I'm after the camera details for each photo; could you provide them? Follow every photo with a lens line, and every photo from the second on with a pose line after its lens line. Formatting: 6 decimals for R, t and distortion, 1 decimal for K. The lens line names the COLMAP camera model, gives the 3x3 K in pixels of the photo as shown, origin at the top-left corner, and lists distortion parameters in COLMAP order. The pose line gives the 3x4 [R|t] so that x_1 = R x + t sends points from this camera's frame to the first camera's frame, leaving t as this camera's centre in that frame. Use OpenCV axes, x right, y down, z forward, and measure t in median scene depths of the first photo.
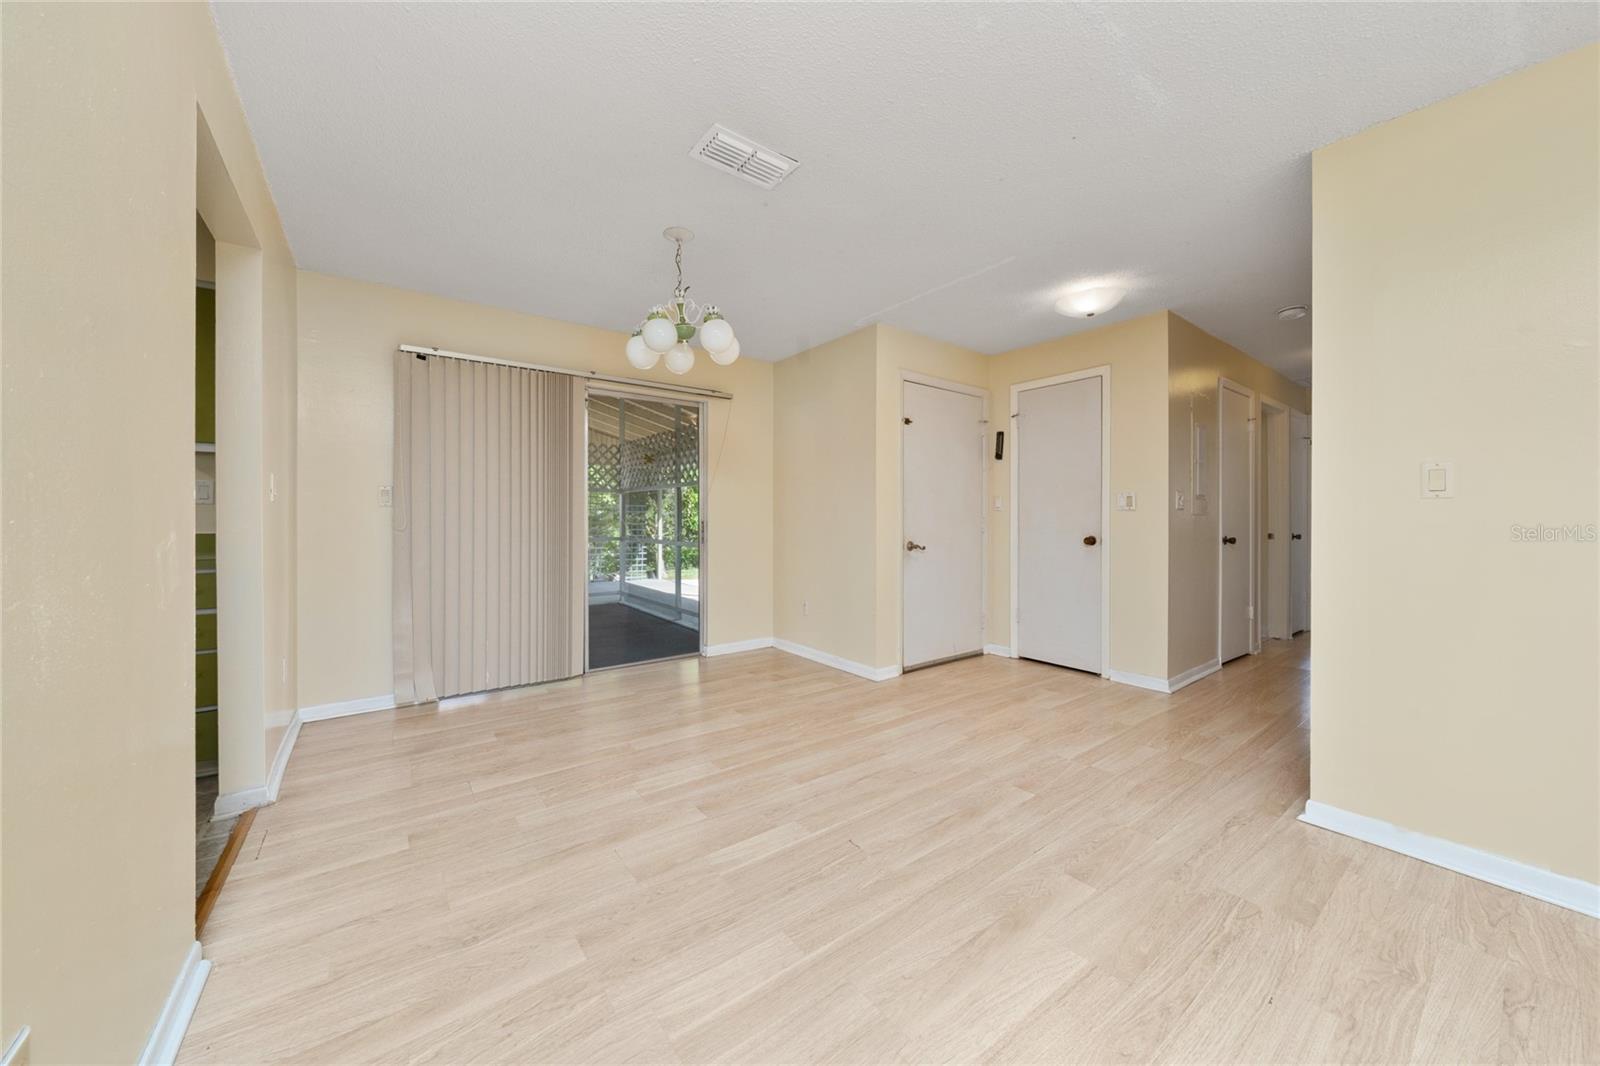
lens RADIAL K [[554.0, 0, 797.8], [0, 554.0, 521.8], [0, 0, 1]] dist [-0.004746, 0.000116]
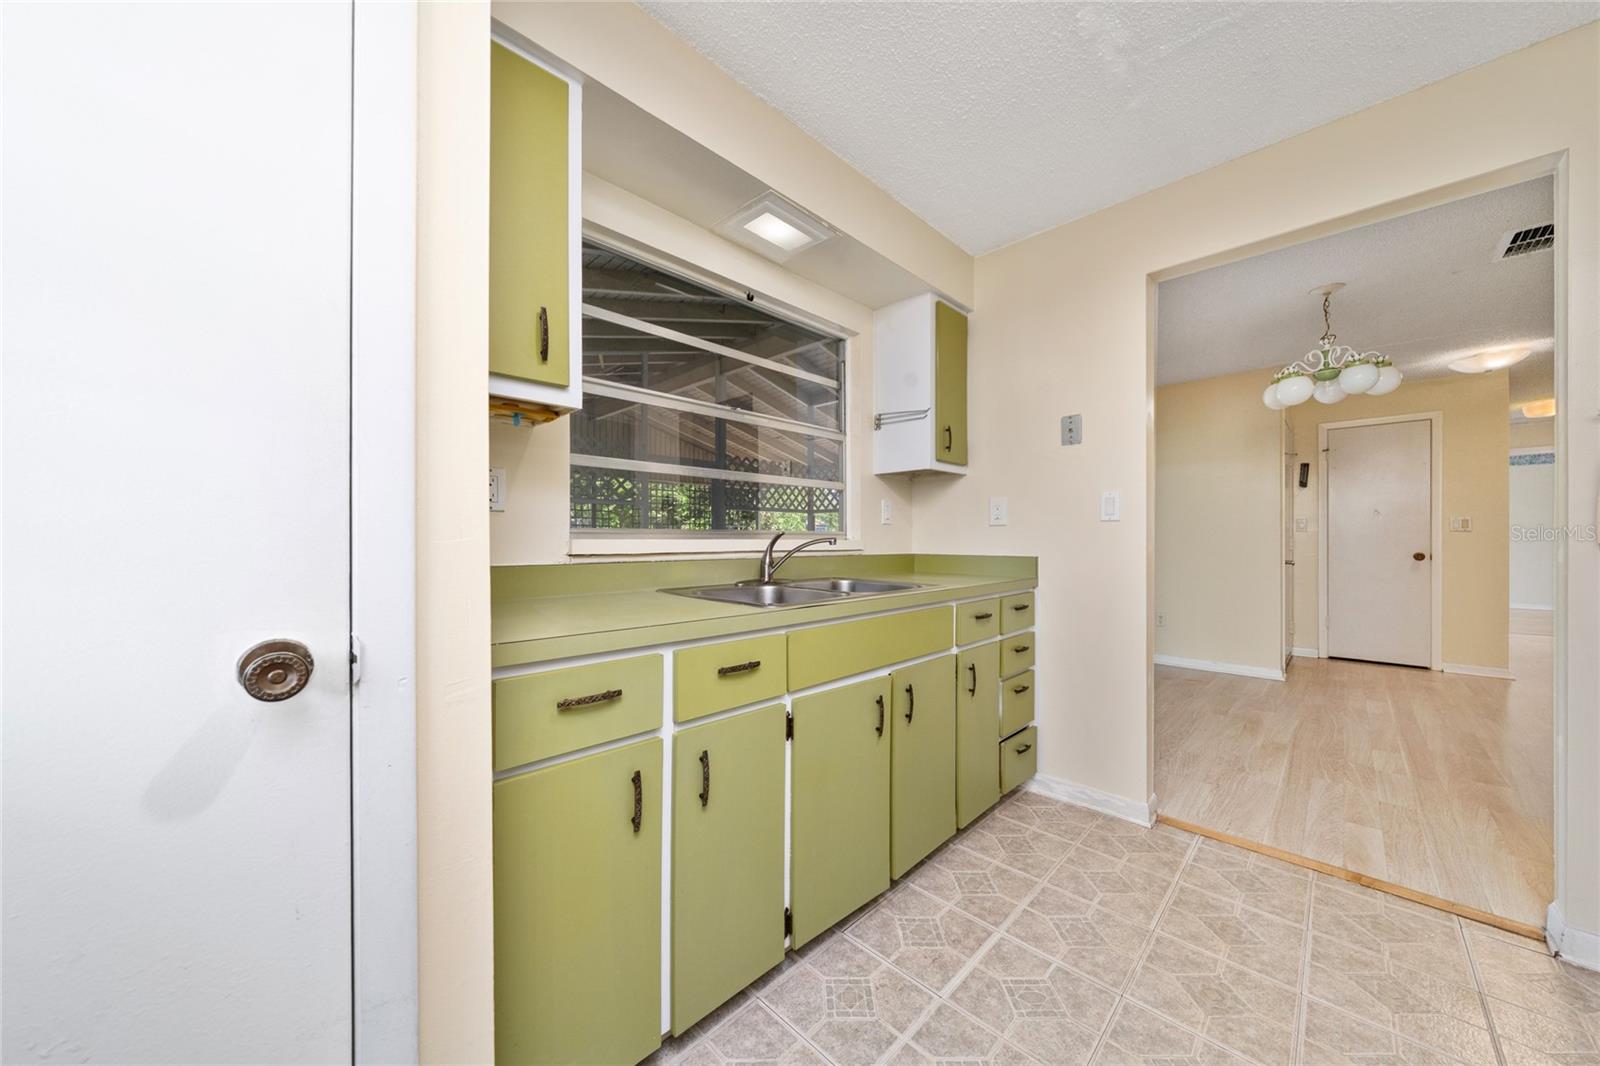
lens RADIAL K [[554.0, 0, 805.3], [0, 554.0, 540.1], [0, 0, 1]] dist [-0.004746, 0.000116]
pose [[0.988406, -0.003013, 0.151806, -0.991804], [0.003848, 0.999979, -0.005201, -0.000290], [-0.151787, 0.005725, 0.988397, 0.028758]]
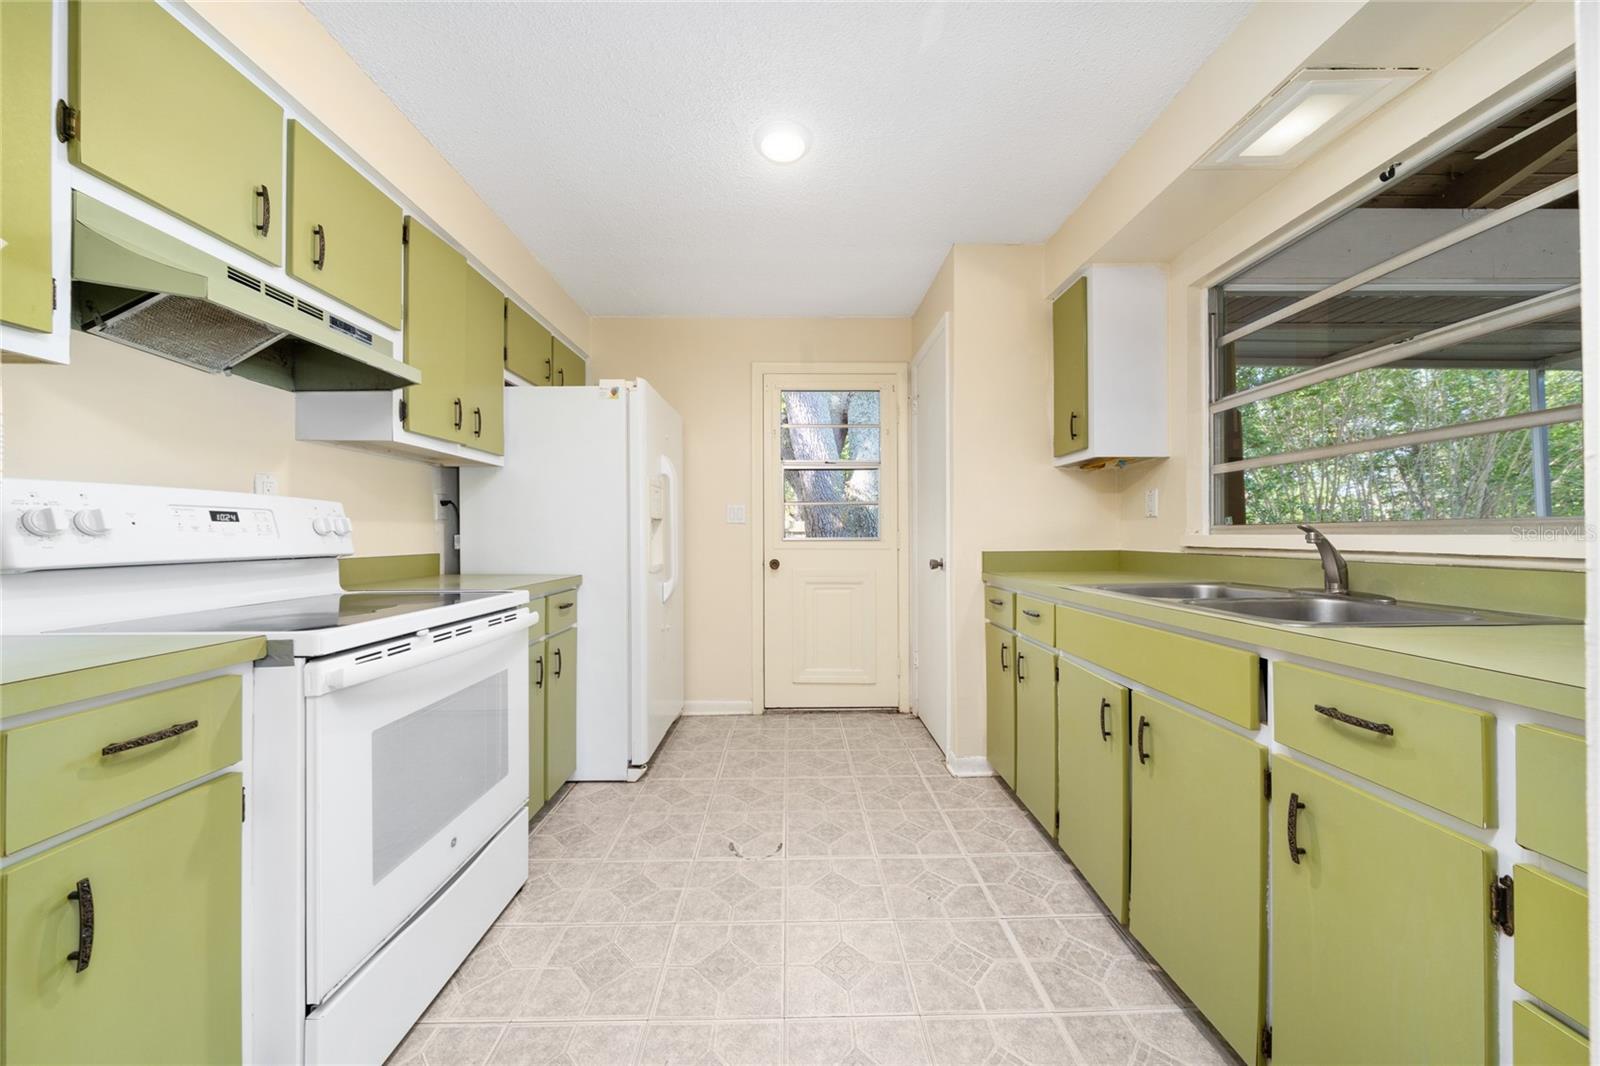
lens RADIAL K [[554.0, 0, 799.2], [0, 554.0, 533.6], [0, 0, 1]] dist [-0.004746, 0.000116]
pose [[-0.582852, -0.006265, -0.812554, -0.430669], [-0.005521, 0.999978, -0.003750, -0.001364], [0.812560, 0.002300, -0.582874, 0.476374]]
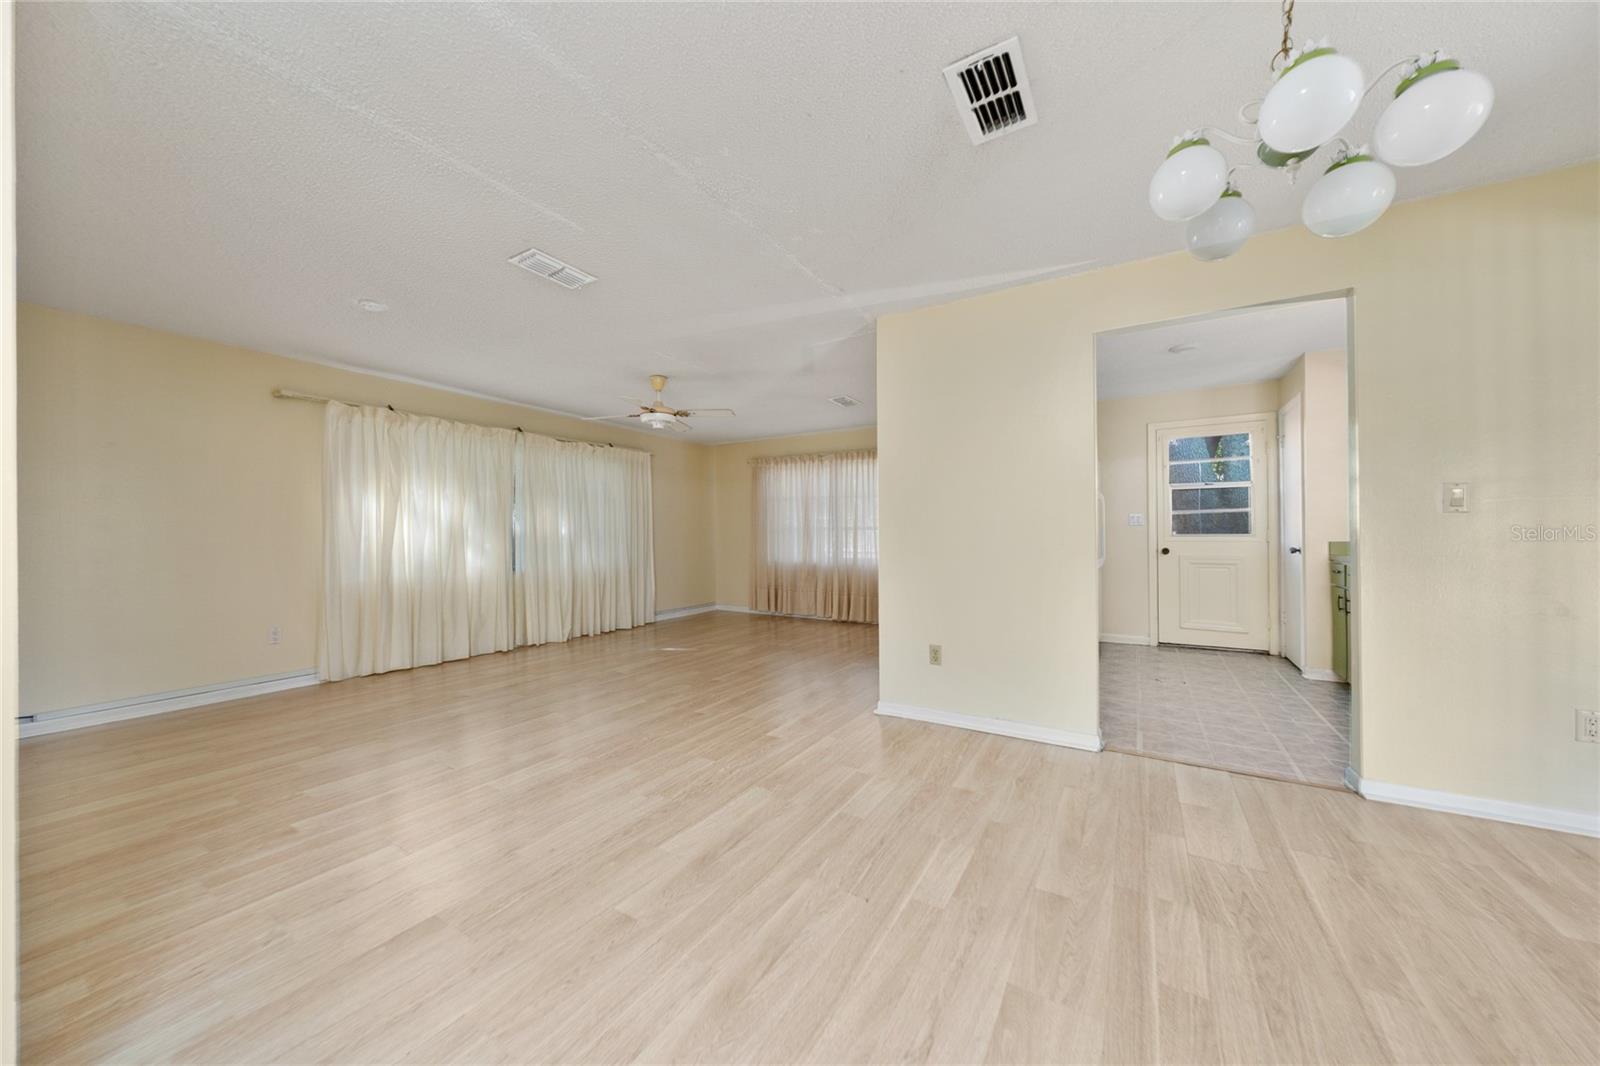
lens RADIAL K [[554.0, 0, 800.2], [0, 554.0, 540.3], [0, 0, 1]] dist [-0.004746, 0.000116]
pose [[-0.928293, 0.008677, -0.371748, 0.256462], [0.004246, 0.999910, 0.012736, -0.004254], [0.371825, 0.010245, -0.928246, 0.882968]]
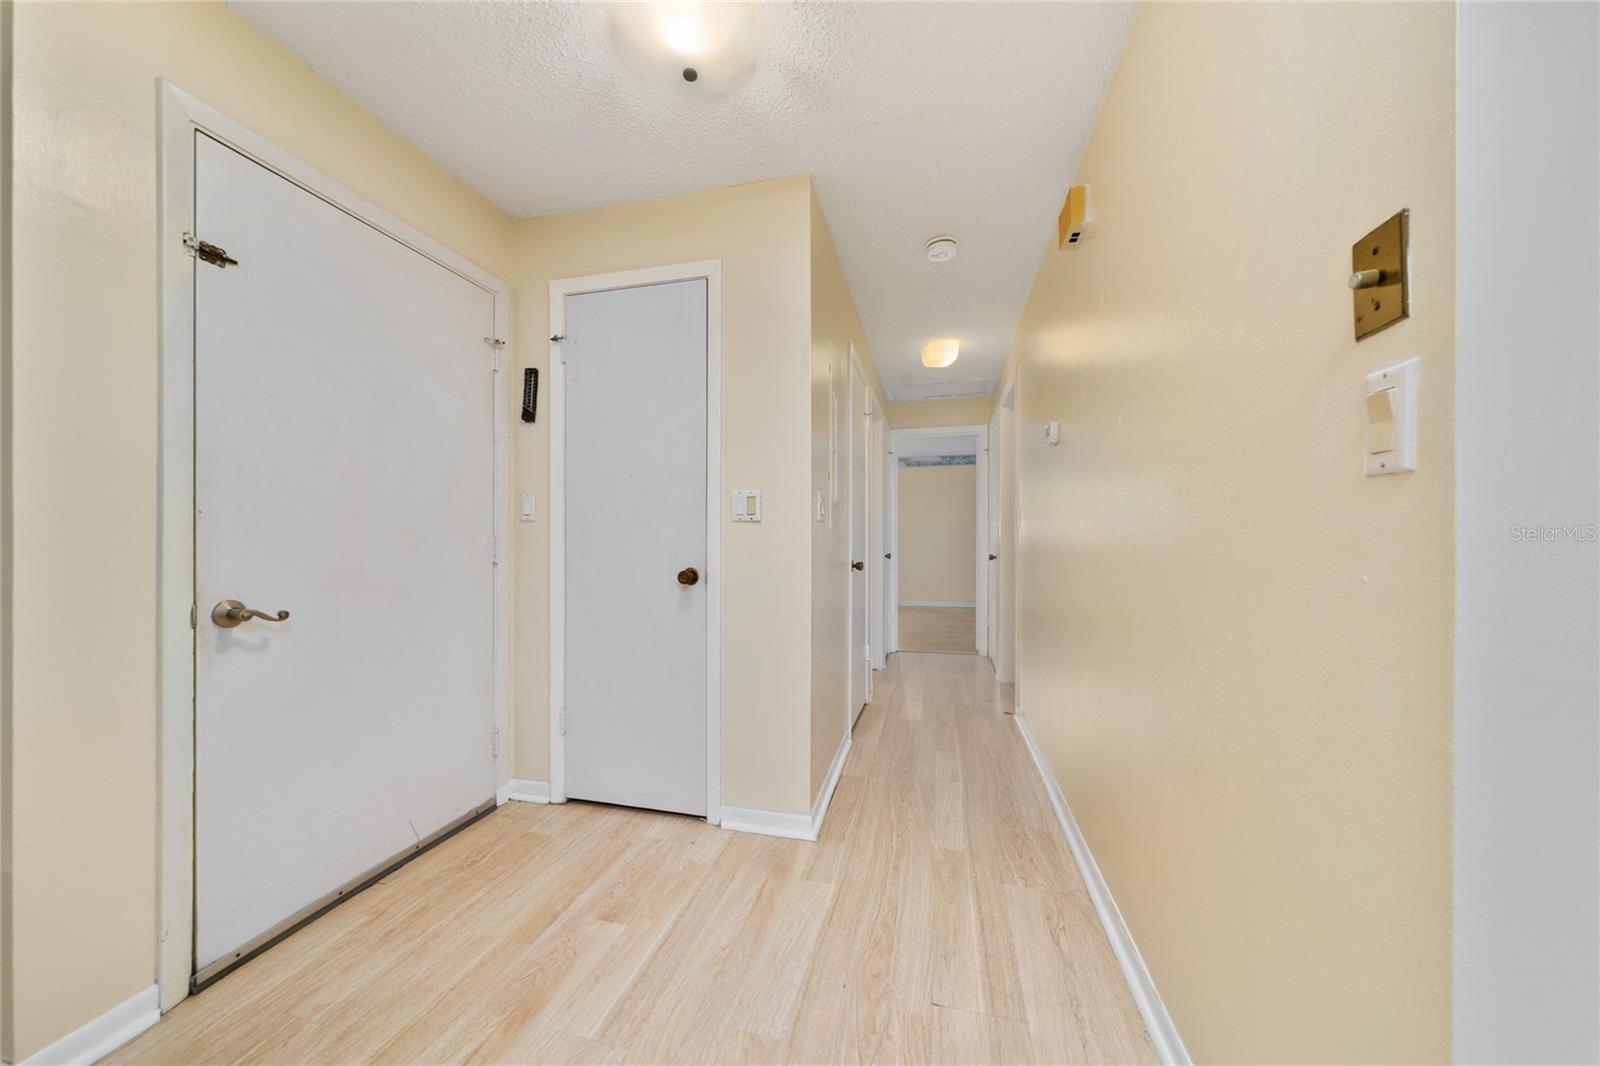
lens RADIAL K [[554.0, 0, 800.1], [0, 554.0, 535.8], [0, 0, 1]] dist [-0.004746, 0.000116]
pose [[0.773460, 0.001116, 0.633844, 0.275753], [0.002593, 0.999985, -0.004925, -0.003476], [-0.633840, 0.005453, 0.773445, 0.523859]]
